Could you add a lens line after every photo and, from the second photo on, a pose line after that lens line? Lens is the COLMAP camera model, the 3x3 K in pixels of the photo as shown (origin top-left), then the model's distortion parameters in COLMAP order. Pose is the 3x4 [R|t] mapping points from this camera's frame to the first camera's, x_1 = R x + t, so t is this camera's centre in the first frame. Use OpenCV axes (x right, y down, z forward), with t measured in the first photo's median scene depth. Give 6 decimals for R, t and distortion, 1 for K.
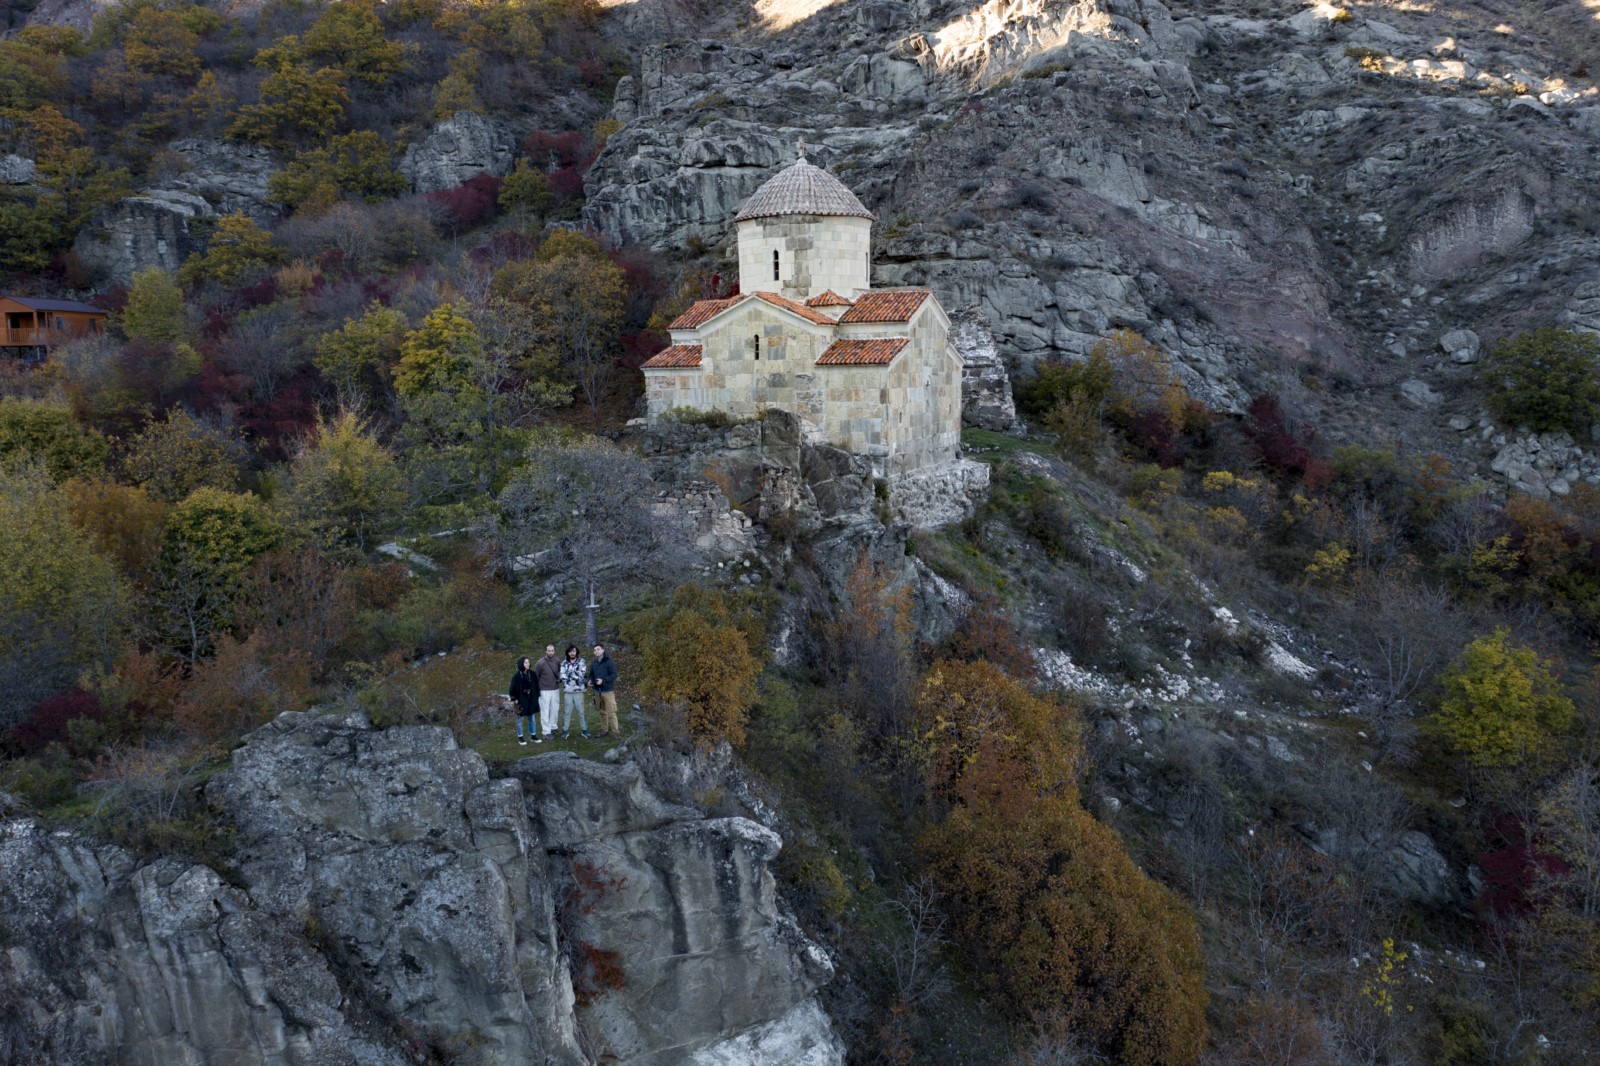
lens RADIAL K [[1248.7, 0, 806.5], [0, 1248.7, 527.9], [0, 0, 1]] dist [-0.017264, 0.008222]
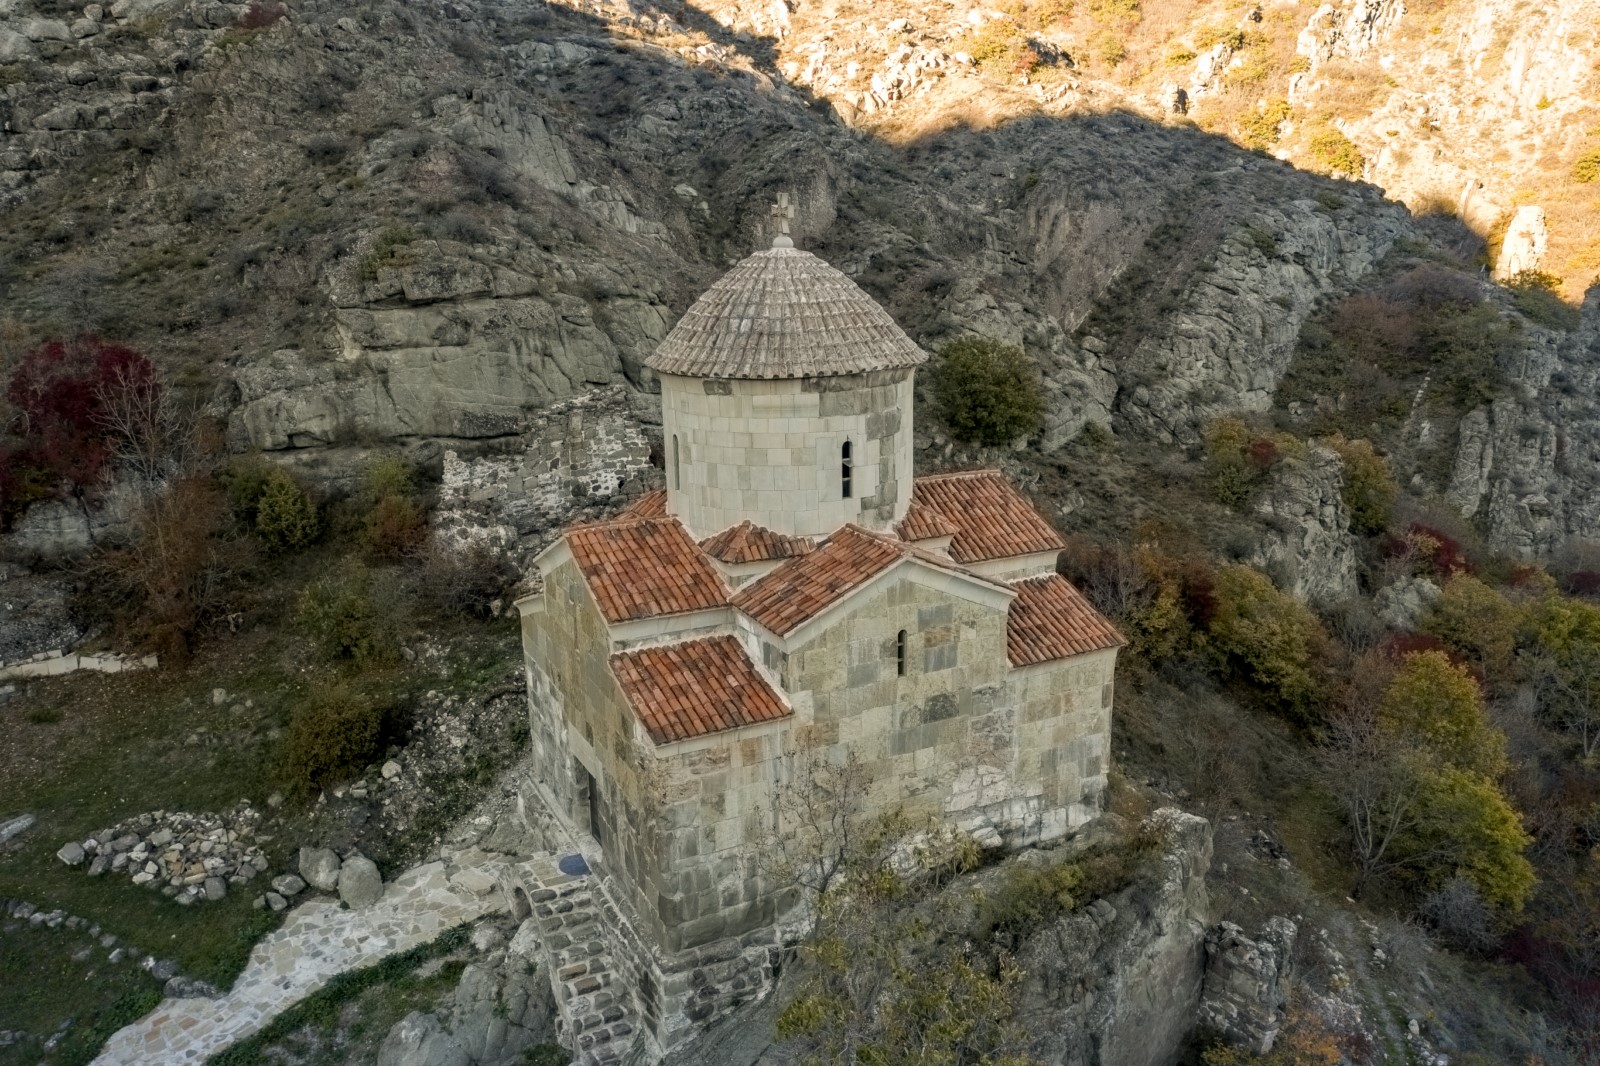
lens RADIAL K [[1248.7, 0, 805.4], [0, 1248.7, 525.9], [0, 0, 1]] dist [-0.017264, 0.008222]
pose [[0.621760, -0.182130, 0.761737, -0.289063], [0.102717, 0.983148, 0.151228, -0.182417], [-0.776443, -0.015784, 0.629990, 0.477561]]
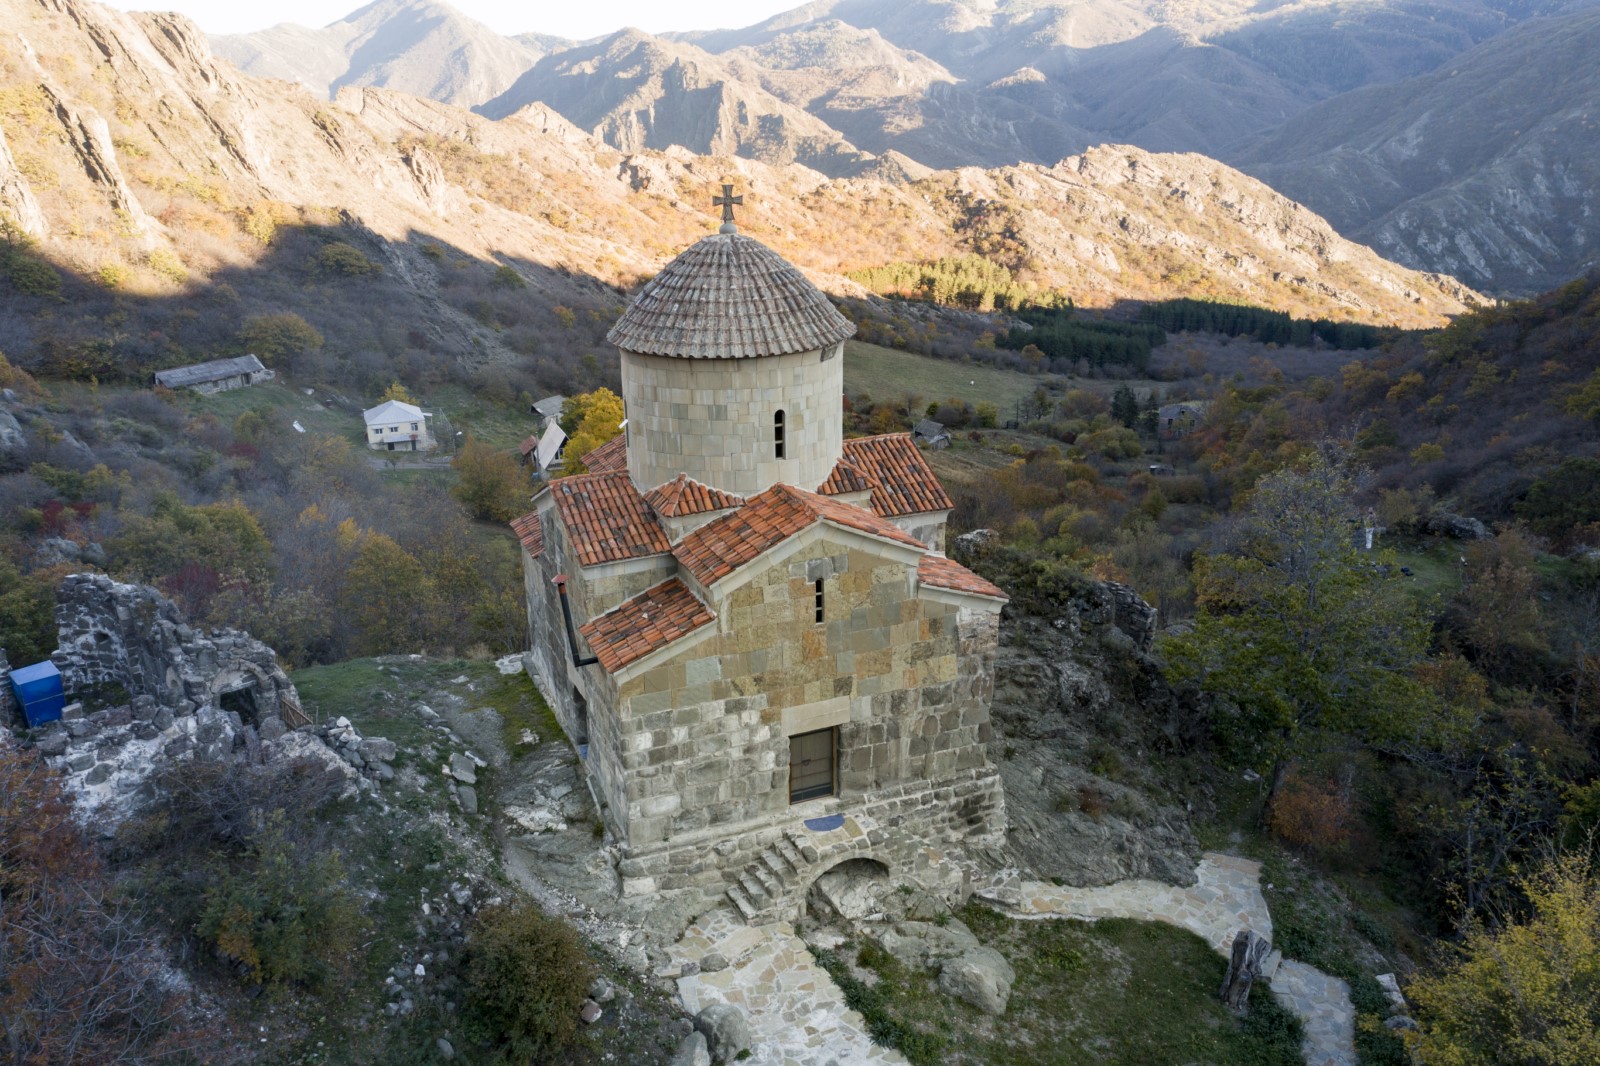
lens RADIAL K [[1248.7, 0, 802.3], [0, 1248.7, 521.5], [0, 0, 1]] dist [-0.017264, 0.008222]
pose [[-0.735394, -0.191426, 0.650040, -0.301577], [0.108933, 0.913400, 0.392217, -0.278328], [-0.668827, 0.359245, -0.650856, 0.993266]]
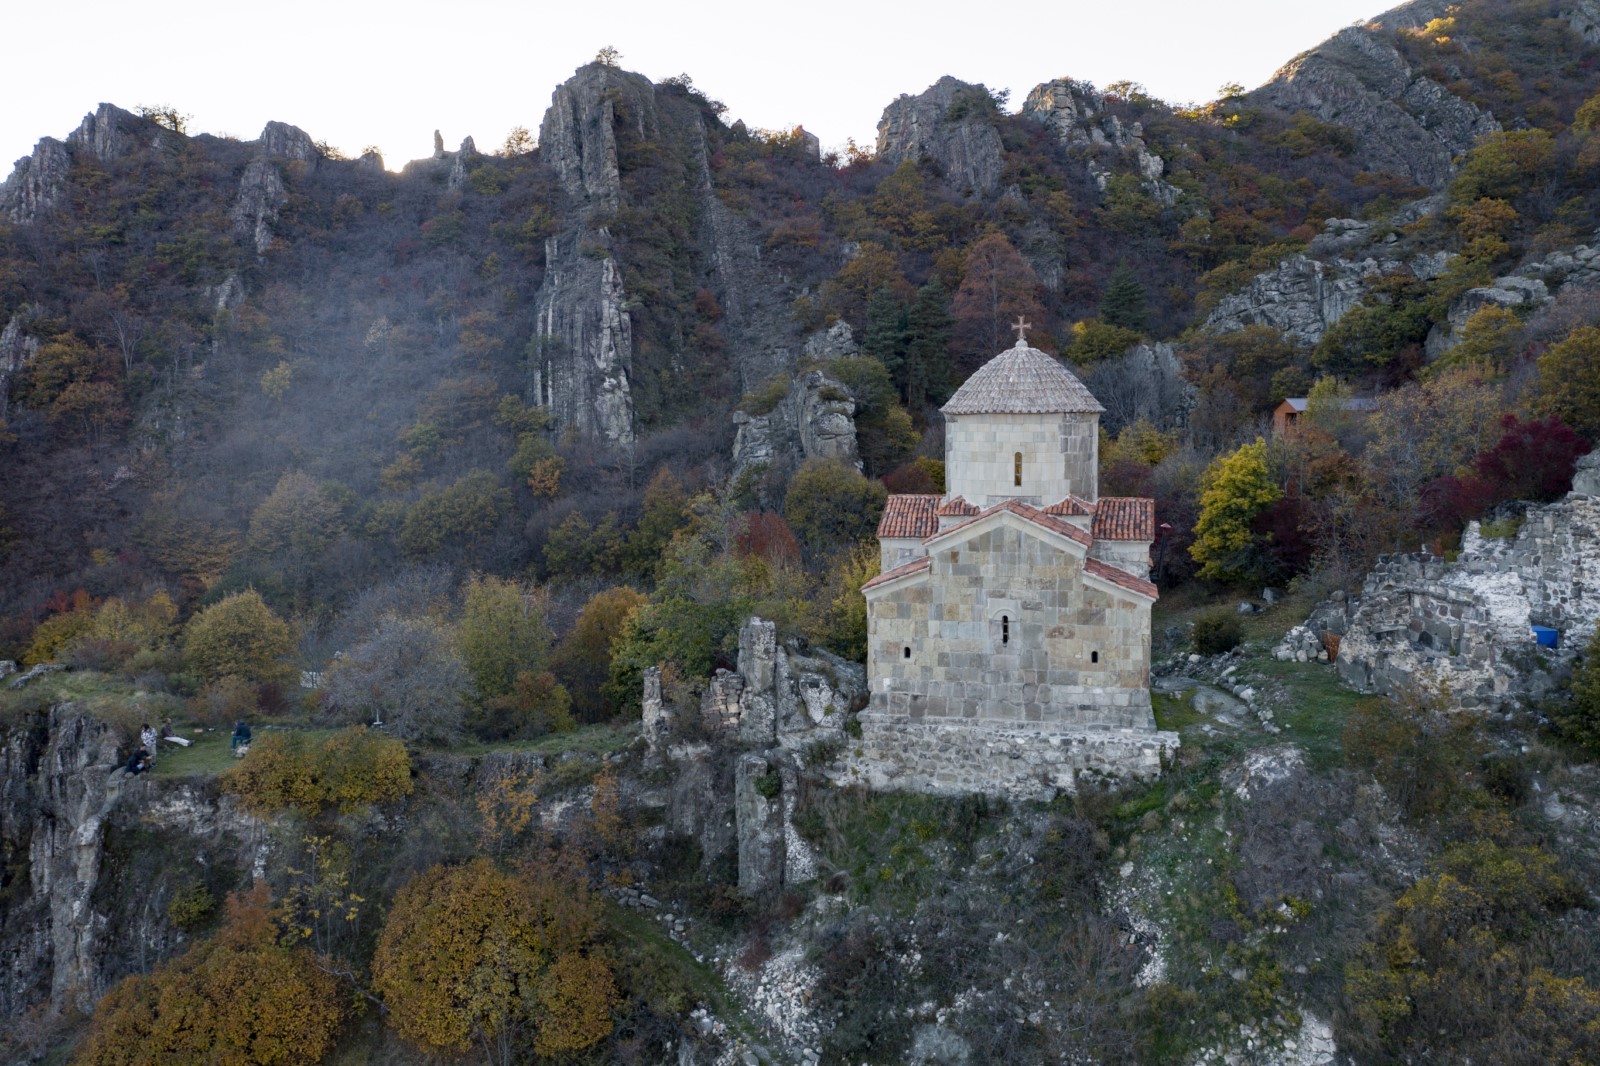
lens RADIAL K [[1248.7, 0, 786.6], [0, 1248.7, 527.7], [0, 0, 1]] dist [-0.017264, 0.008222]
pose [[0.151433, 0.105352, -0.982837, 0.605430], [-0.116107, 0.989317, 0.088157, -0.160132], [0.981625, 0.100764, 0.162048, 0.504820]]
